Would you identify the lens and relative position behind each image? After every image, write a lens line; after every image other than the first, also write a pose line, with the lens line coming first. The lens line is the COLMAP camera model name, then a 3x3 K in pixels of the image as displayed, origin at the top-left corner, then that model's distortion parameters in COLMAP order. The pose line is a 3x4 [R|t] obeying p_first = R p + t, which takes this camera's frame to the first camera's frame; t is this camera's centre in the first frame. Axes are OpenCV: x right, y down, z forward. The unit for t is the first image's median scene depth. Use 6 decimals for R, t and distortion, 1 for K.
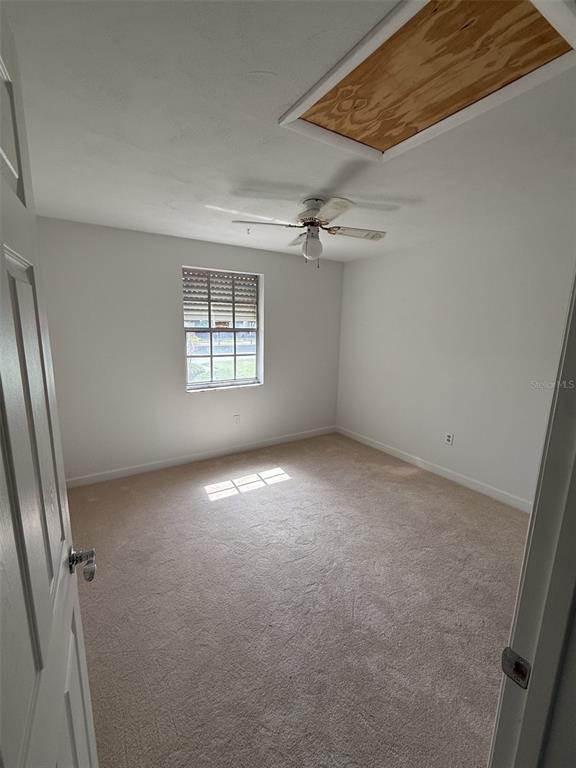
lens RADIAL K [[326.1, 0, 286.7], [0, 326.1, 383.3], [0, 0, 1]] dist [-0.000634, -0.000702]
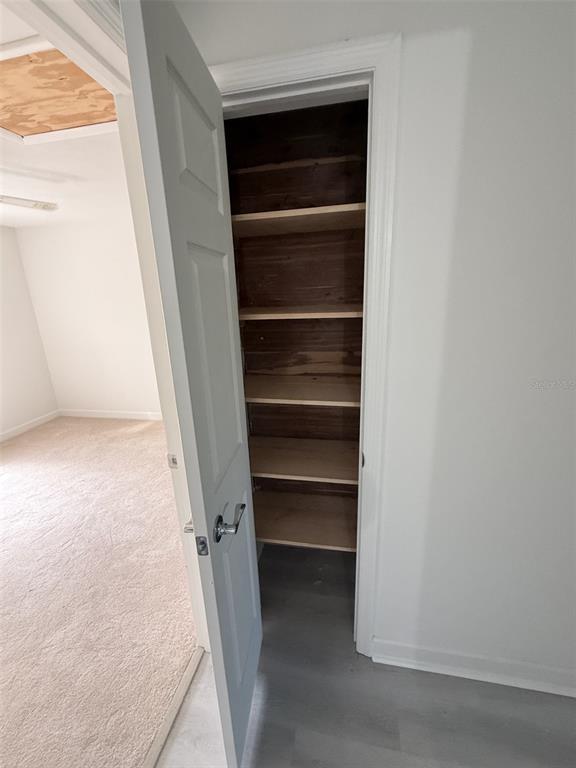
lens RADIAL K [[326.1, 0, 288.7], [0, 326.1, 381.8], [0, 0, 1]] dist [-0.000634, -0.000702]
pose [[0.692939, -0.242612, 0.678951, -0.014585], [0.185816, 0.969967, 0.156957, 0.046111], [-0.696640, 0.017399, 0.717210, -0.232253]]
